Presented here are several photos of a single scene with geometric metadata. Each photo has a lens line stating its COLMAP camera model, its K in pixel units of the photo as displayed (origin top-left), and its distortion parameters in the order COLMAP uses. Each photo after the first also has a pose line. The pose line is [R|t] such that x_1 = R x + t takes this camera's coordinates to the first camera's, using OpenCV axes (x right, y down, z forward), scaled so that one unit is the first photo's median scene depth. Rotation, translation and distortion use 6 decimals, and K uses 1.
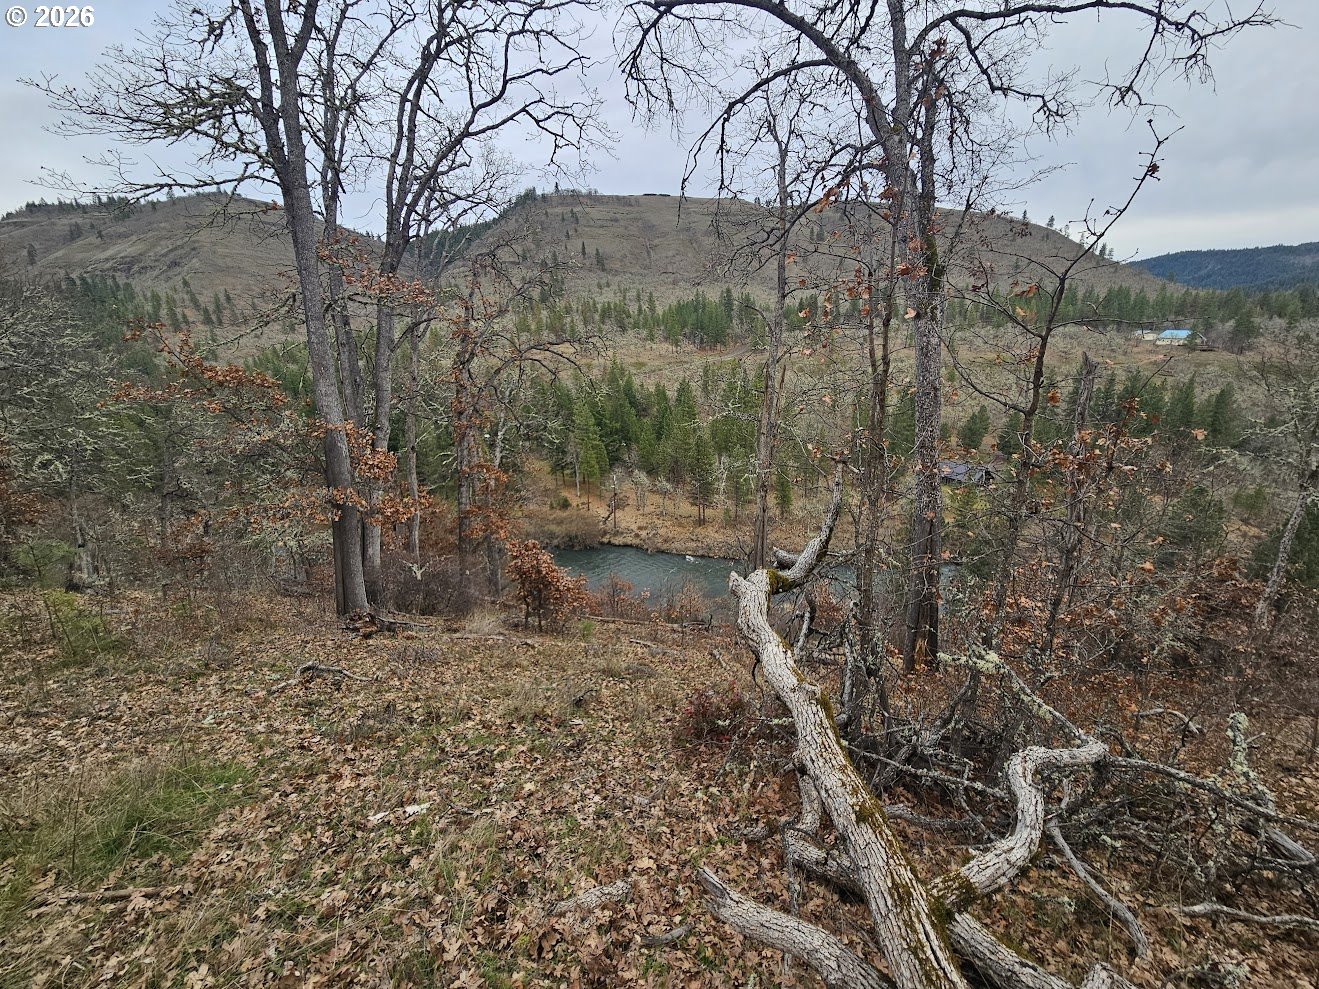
lens RADIAL K [[544.1, 0, 663.0], [0, 544.1, 487.0], [0, 0, 1]] dist [-0.003692, 0.001919]
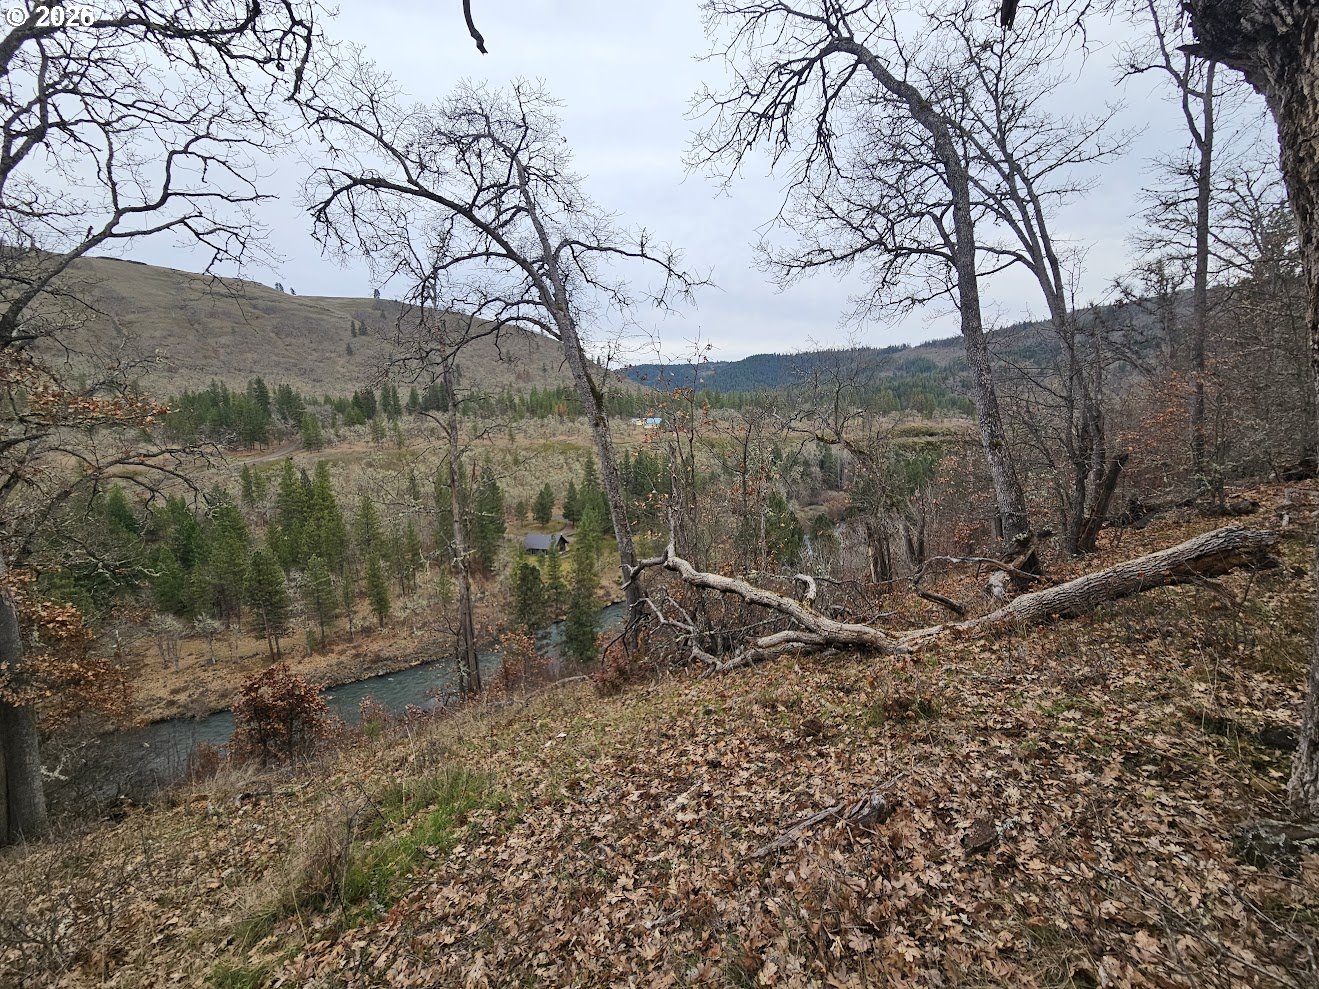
lens RADIAL K [[544.1, 0, 659.4], [0, 544.1, 475.2], [0, 0, 1]] dist [-0.003692, 0.001919]
pose [[0.729314, -0.086302, 0.678714, -0.337100], [0.208035, 0.973015, -0.099821, 0.008705], [-0.651784, 0.213997, 0.727587, -0.146173]]
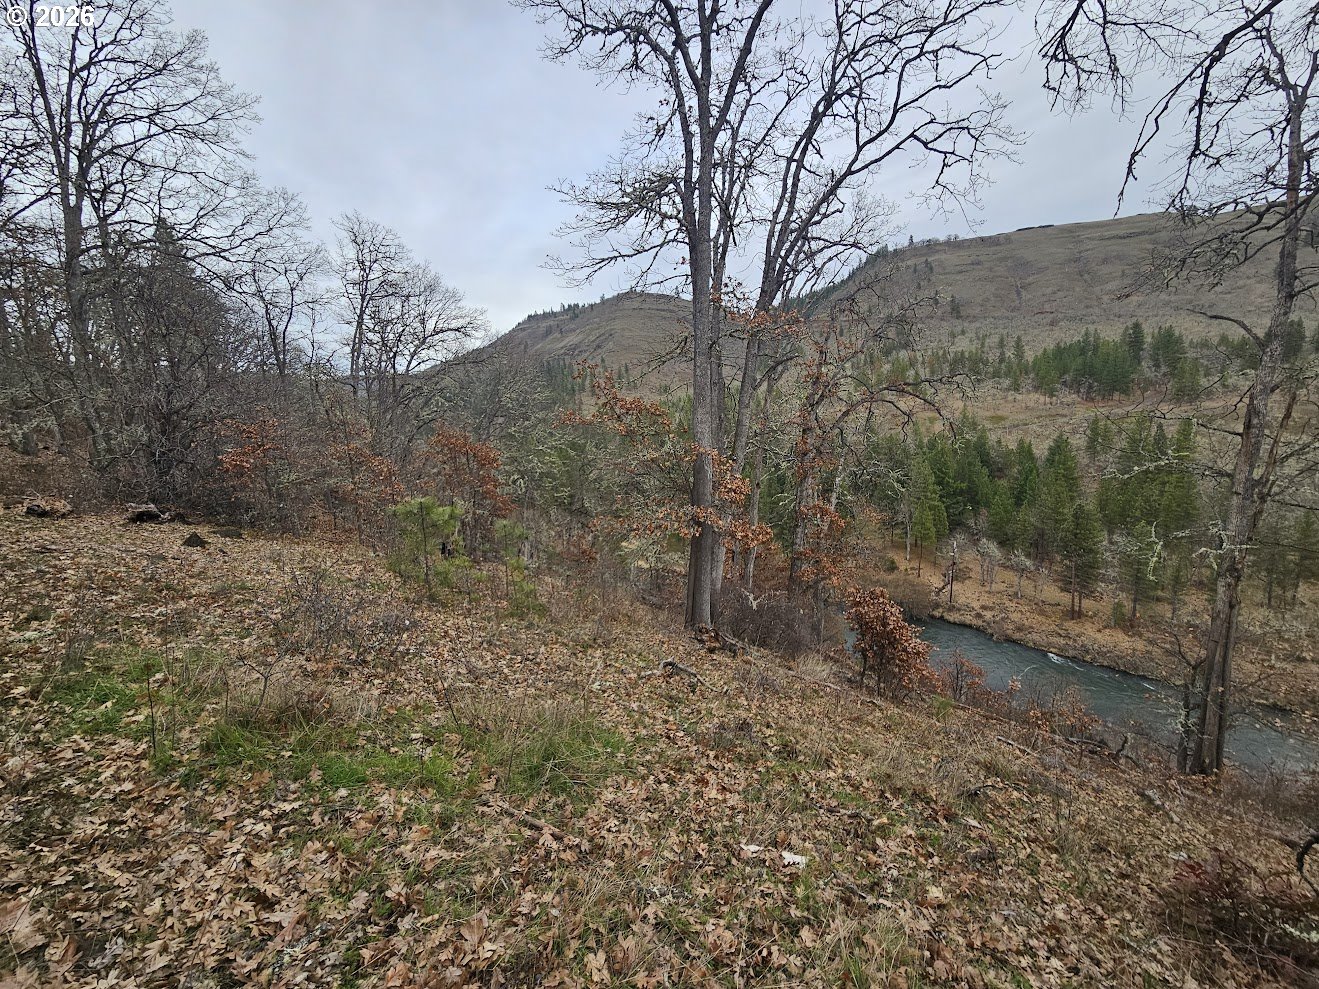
lens RADIAL K [[544.1, 0, 660.2], [0, 544.1, 488.0], [0, 0, 1]] dist [-0.003692, 0.001919]
pose [[0.830772, 0.067970, -0.552447, -0.054889], [-0.121178, 0.990796, -0.060328, 0.030791], [0.543262, 0.117063, 0.831362, 0.039883]]
